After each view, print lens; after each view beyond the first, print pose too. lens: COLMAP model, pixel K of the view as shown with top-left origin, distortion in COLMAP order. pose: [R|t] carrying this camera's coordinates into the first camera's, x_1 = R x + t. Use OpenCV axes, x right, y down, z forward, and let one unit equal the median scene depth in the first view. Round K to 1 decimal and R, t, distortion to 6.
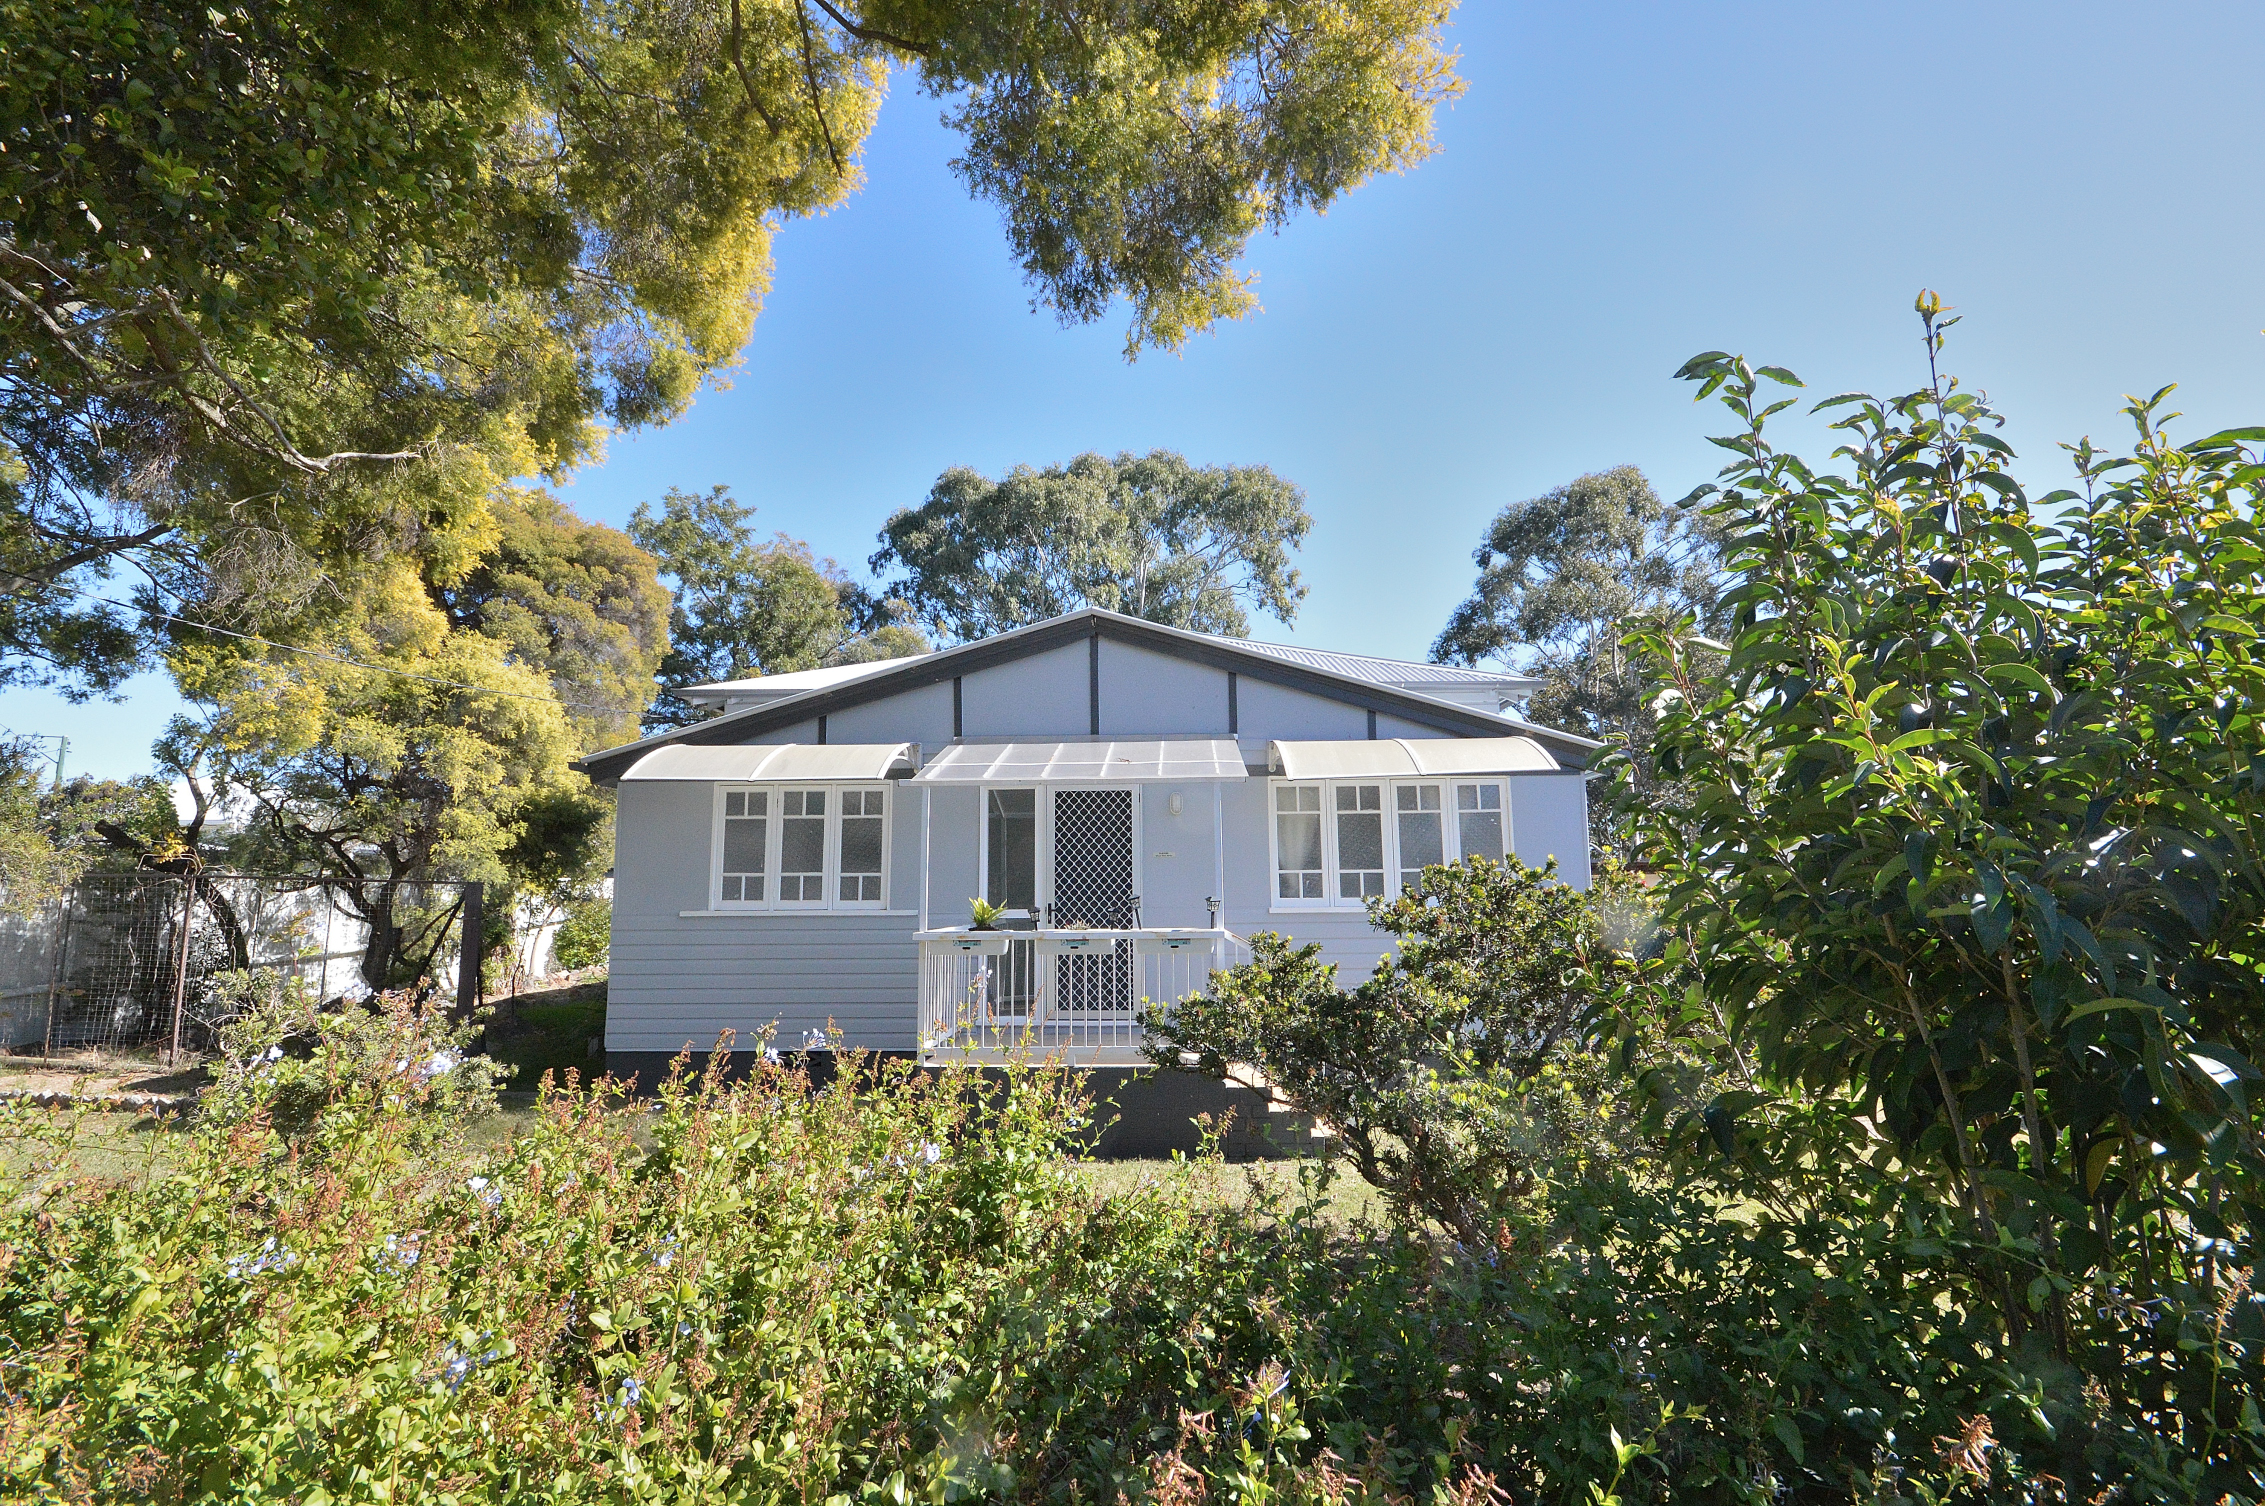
lens RADIAL K [[1019.2, 0, 1140.8], [0, 1019.2, 769.3], [0, 0, 1]] dist [0.002485, -0.008510]
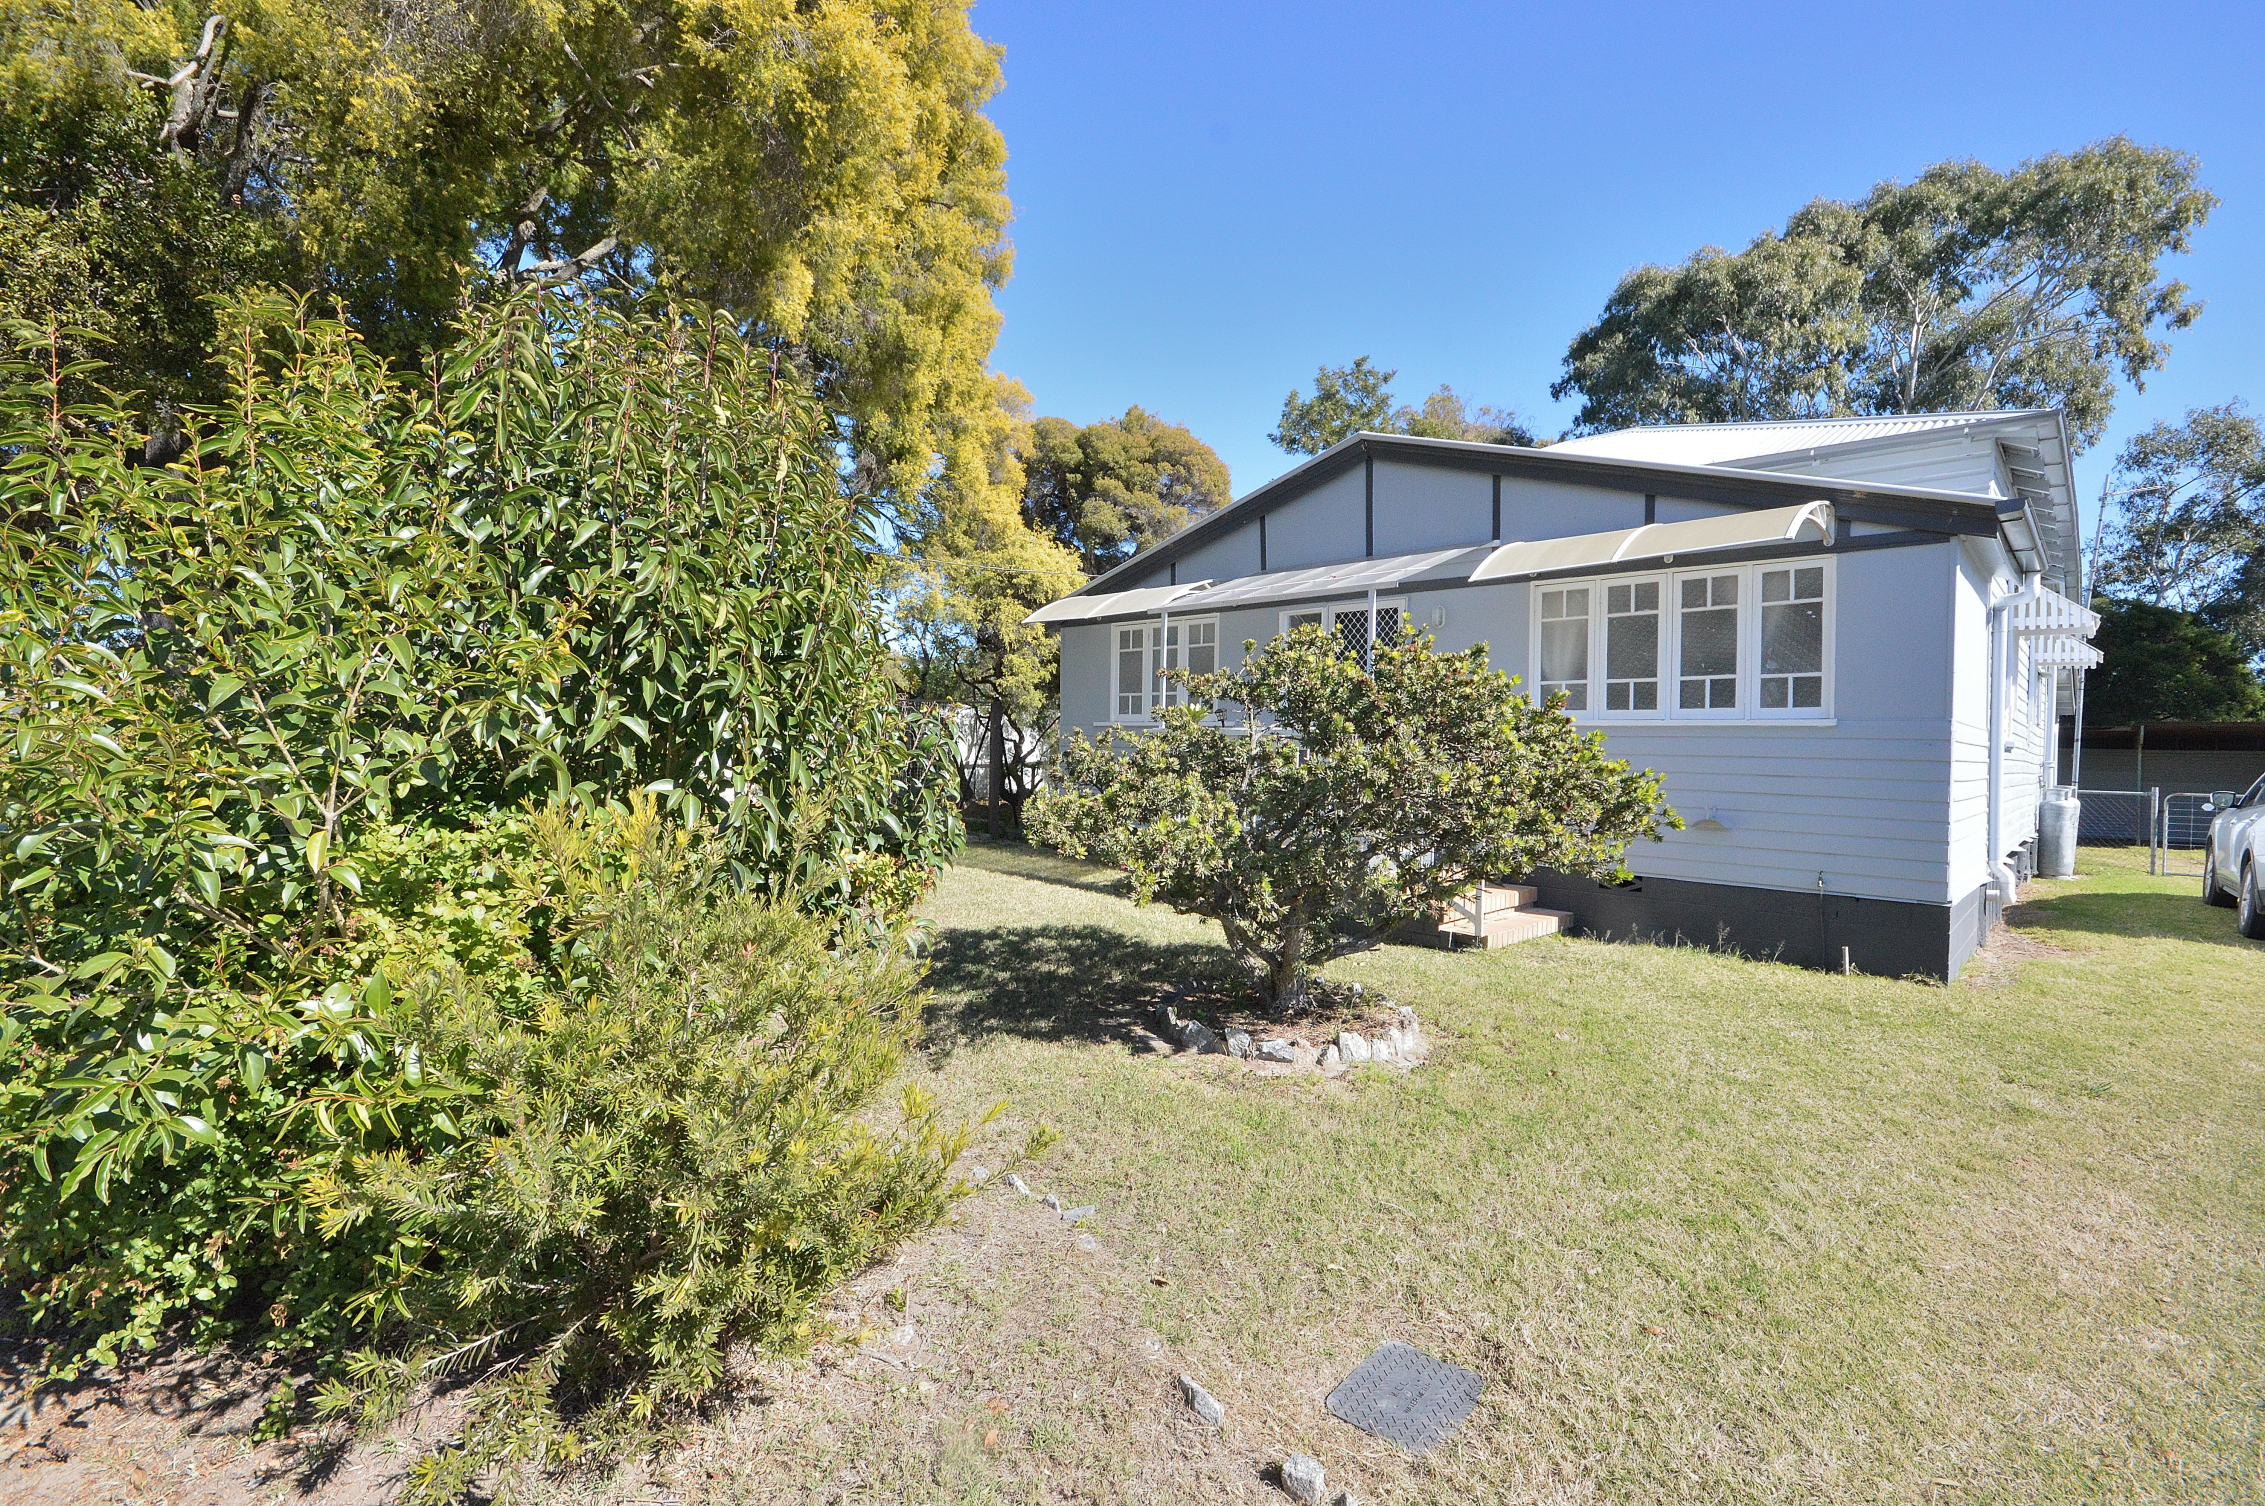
lens RADIAL K [[1018.8, 0, 1140.7], [0, 1018.8, 767.2], [0, 0, 1]] dist [-0.001790, -0.001753]
pose [[0.741212, 0.033961, -0.670412, 0.291955], [0.054116, 0.992446, 0.110105, 0.031736], [0.669087, -0.117891, 0.733774, 0.026748]]
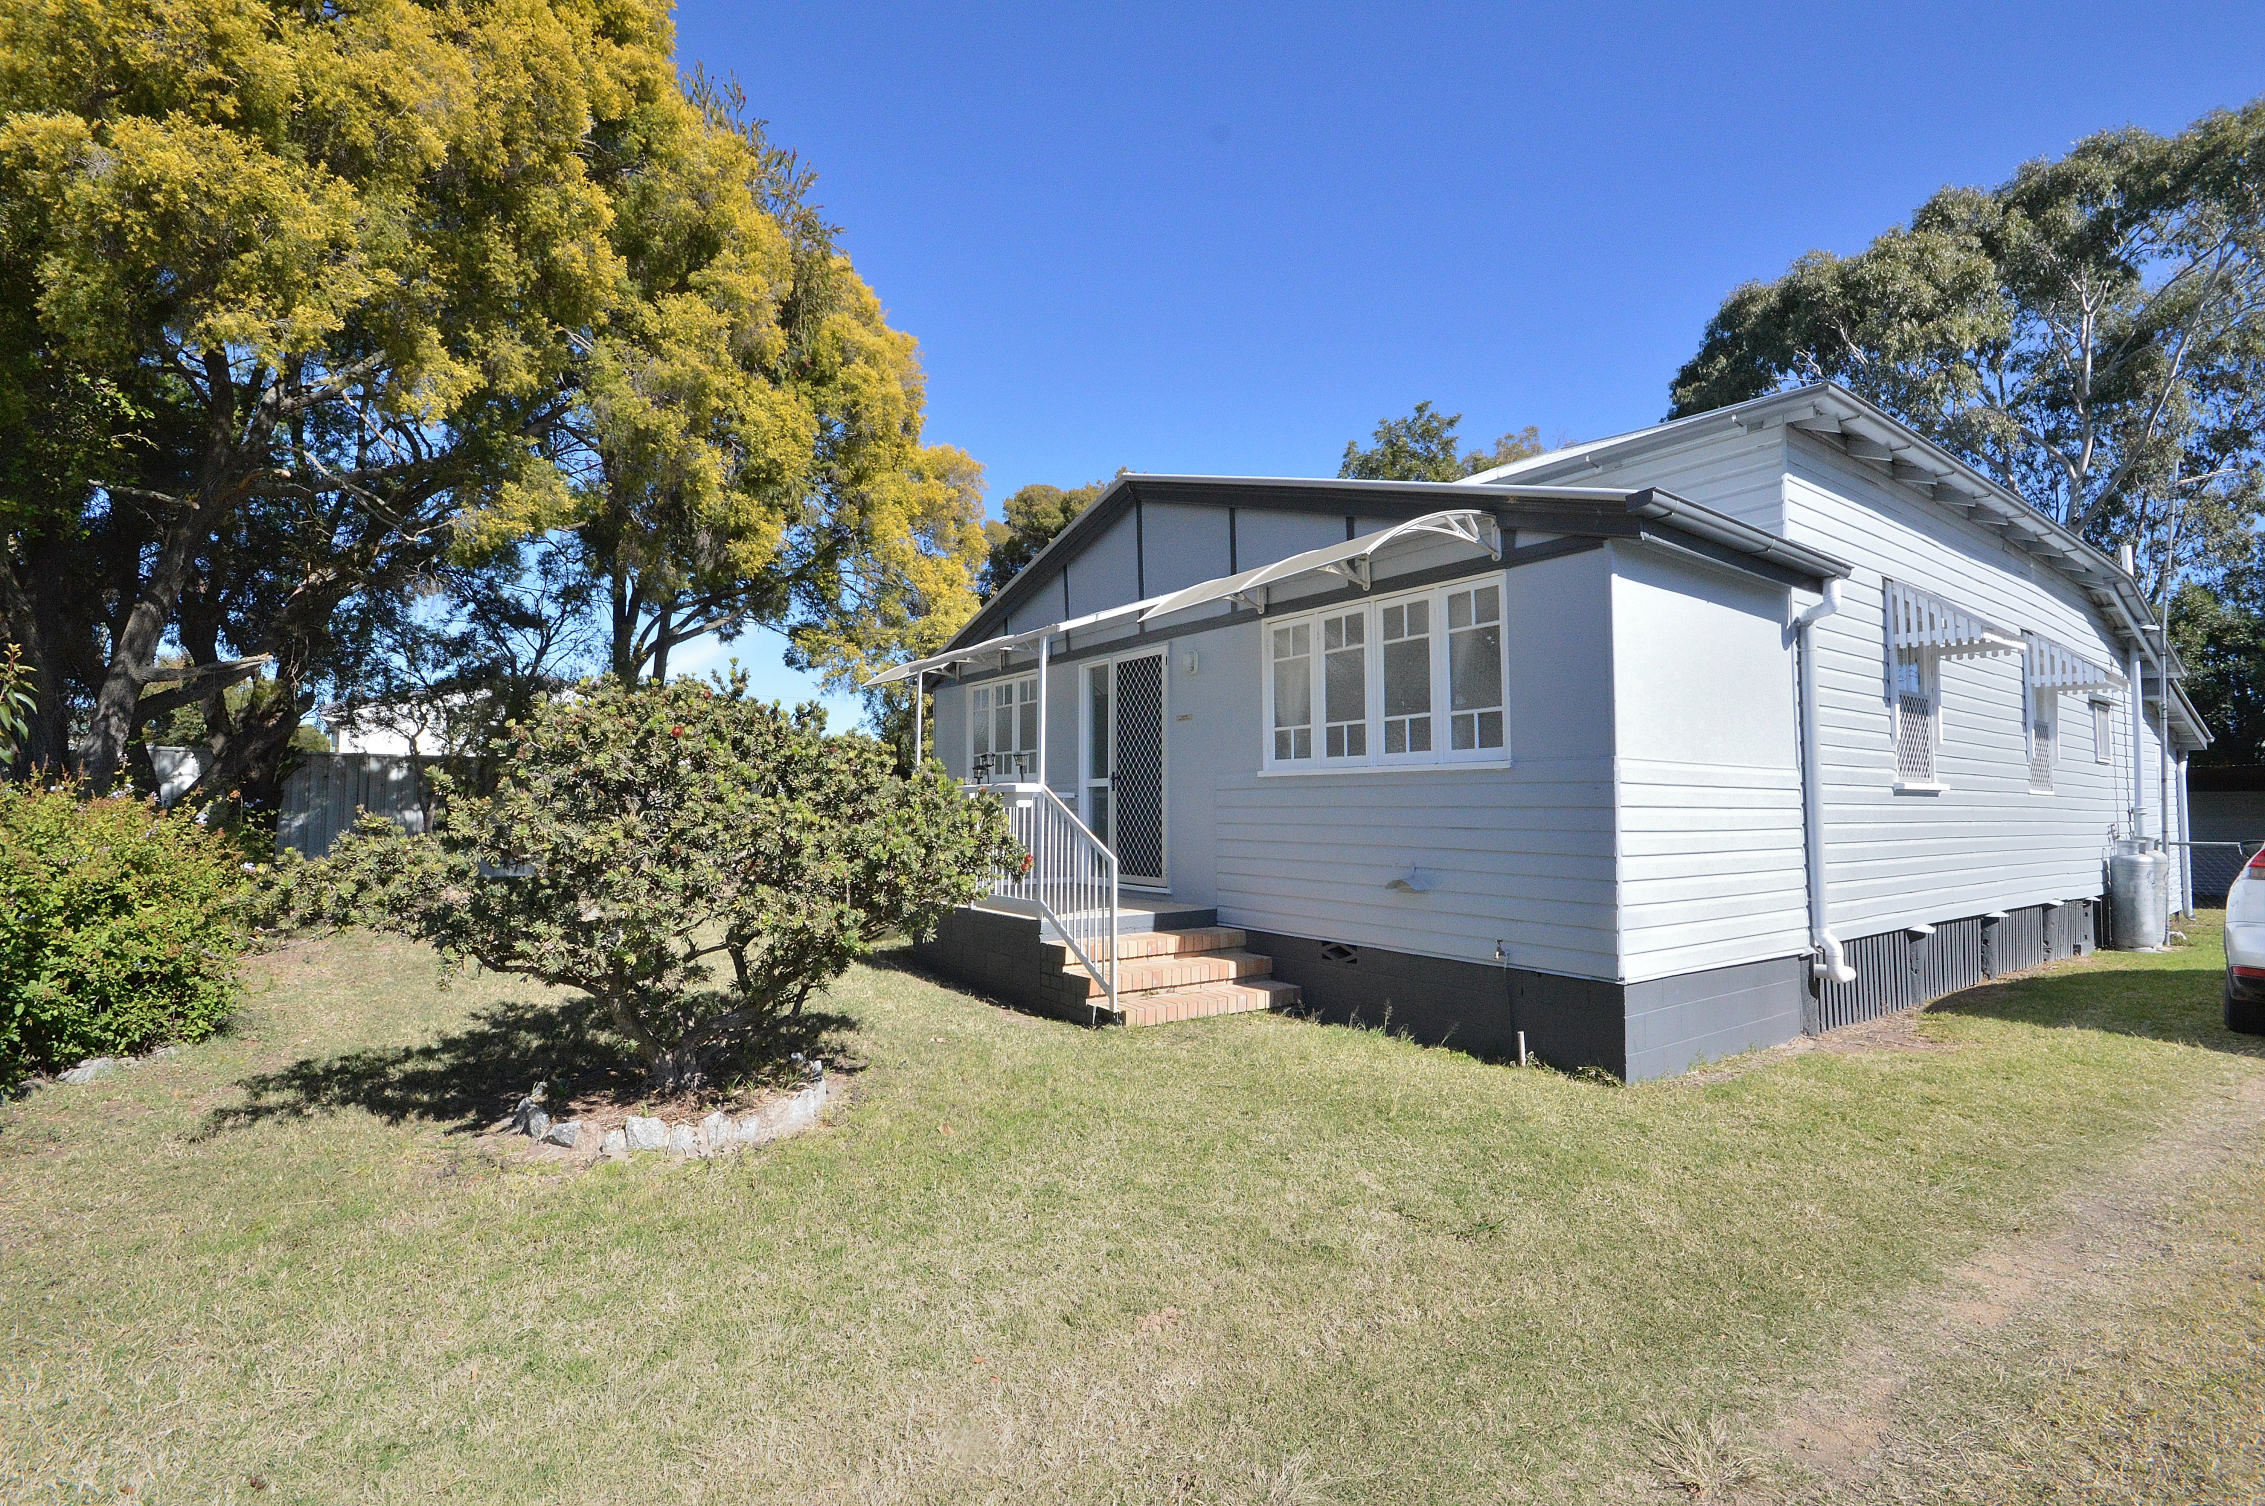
lens RADIAL K [[1019.2, 0, 1140.8], [0, 1019.2, 769.3], [0, 0, 1]] dist [0.002485, -0.008510]
pose [[0.612764, -0.023277, -0.789923, 0.436744], [0.085389, 0.995664, 0.036899, 0.054408], [0.785639, -0.090061, 0.612095, 0.223759]]
